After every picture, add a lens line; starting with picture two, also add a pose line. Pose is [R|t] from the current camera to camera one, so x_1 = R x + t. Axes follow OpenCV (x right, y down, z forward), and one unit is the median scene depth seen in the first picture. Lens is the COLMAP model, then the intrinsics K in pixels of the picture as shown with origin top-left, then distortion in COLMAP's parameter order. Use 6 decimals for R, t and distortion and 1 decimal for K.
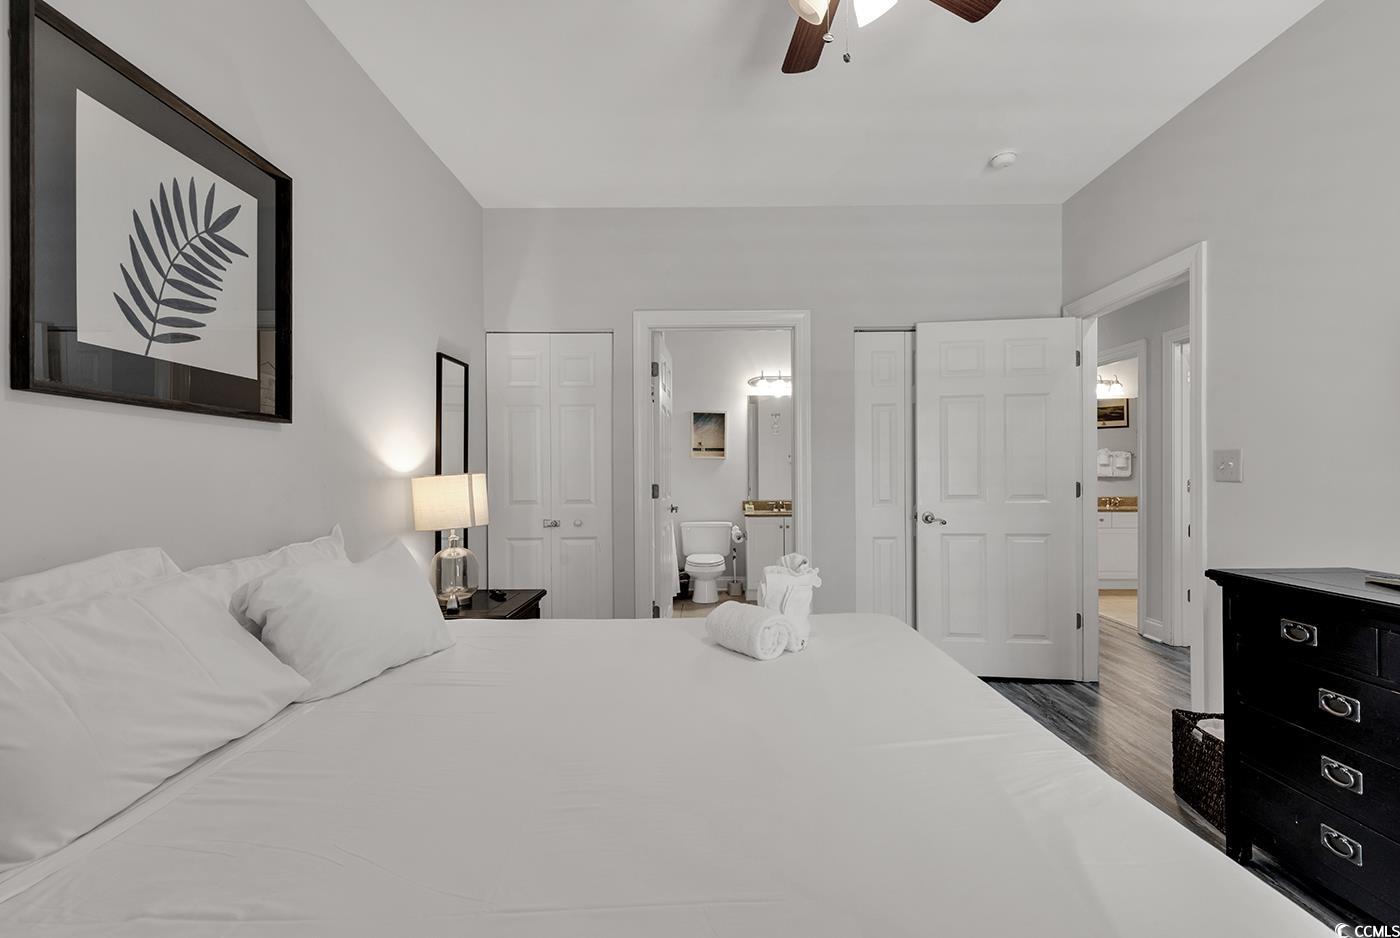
lens RADIAL K [[634.8, 0, 704.6], [0, 634.8, 477.4], [0, 0, 1]] dist [0.008332, -0.001453]
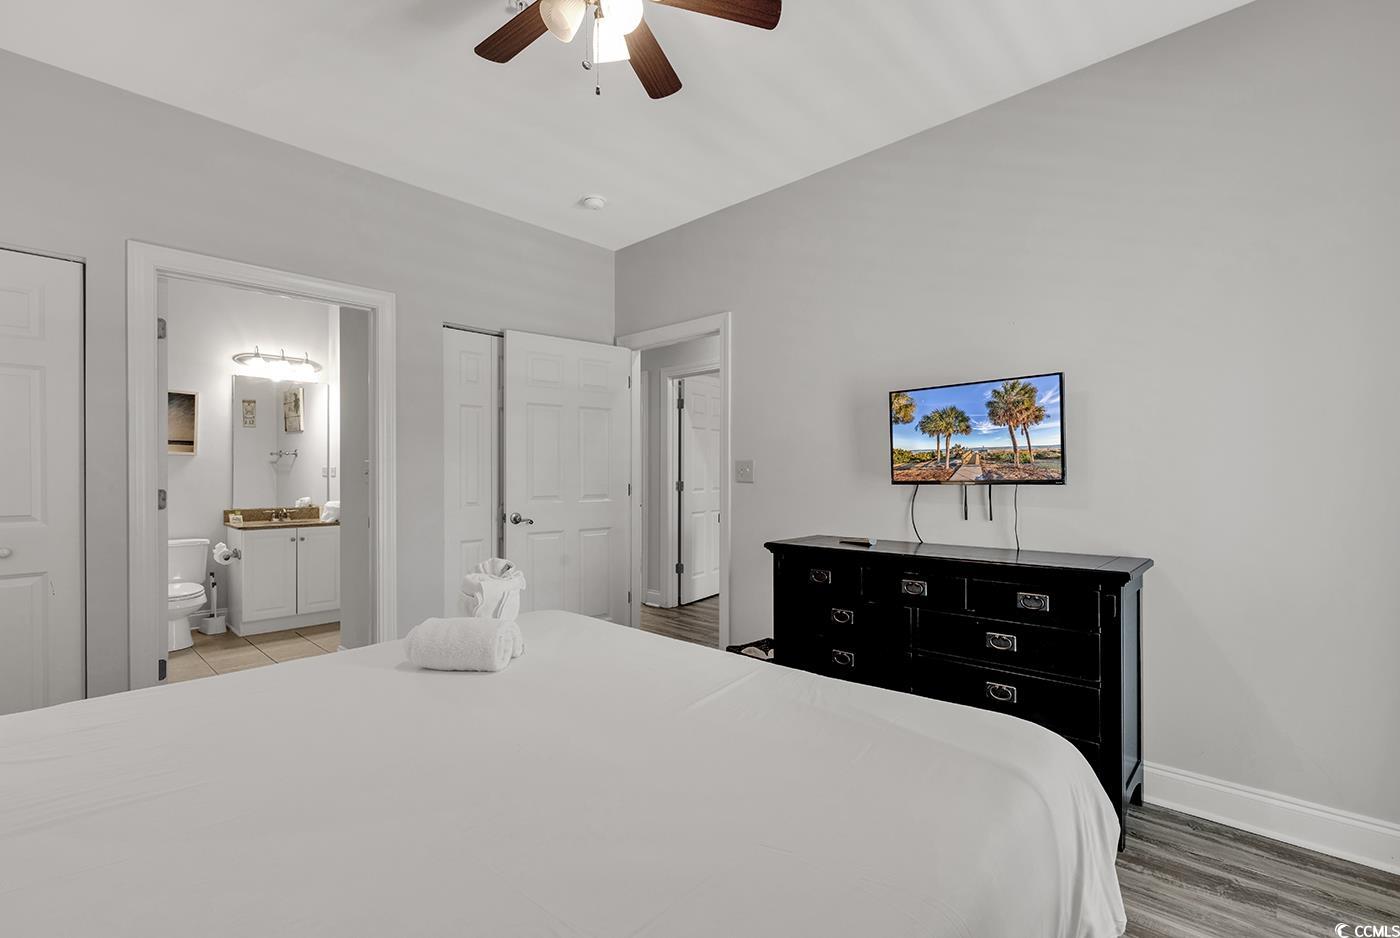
lens RADIAL K [[634.8, 0, 714.0], [0, 634.8, 477.7], [0, 0, 1]] dist [0.008332, -0.001453]
pose [[0.672543, 0.002538, 0.740054, -0.193573], [0.000401, 0.999993, -0.003794, 0.001049], [-0.740058, 0.002848, 0.672537, 0.058865]]
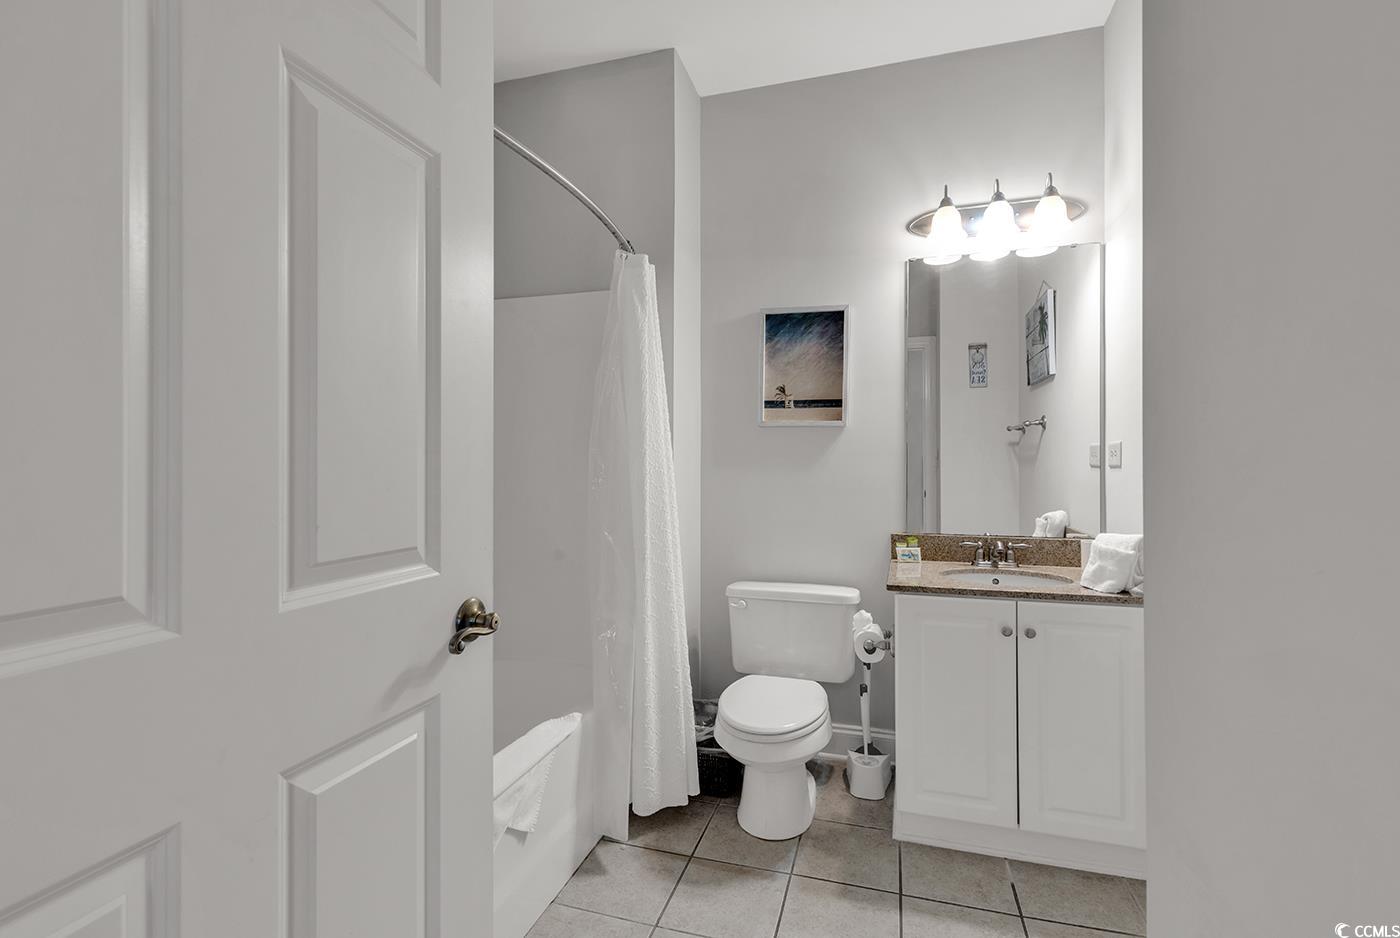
lens RADIAL K [[634.8, 0, 695.8], [0, 634.8, 462.2], [0, 0, 1]] dist [0.008332, -0.001453]
pose [[0.957124, 0.003083, -0.289663, 0.099081], [-0.006741, 0.999910, -0.011632, -0.002438], [0.289601, 0.013086, 0.957058, 1.012284]]
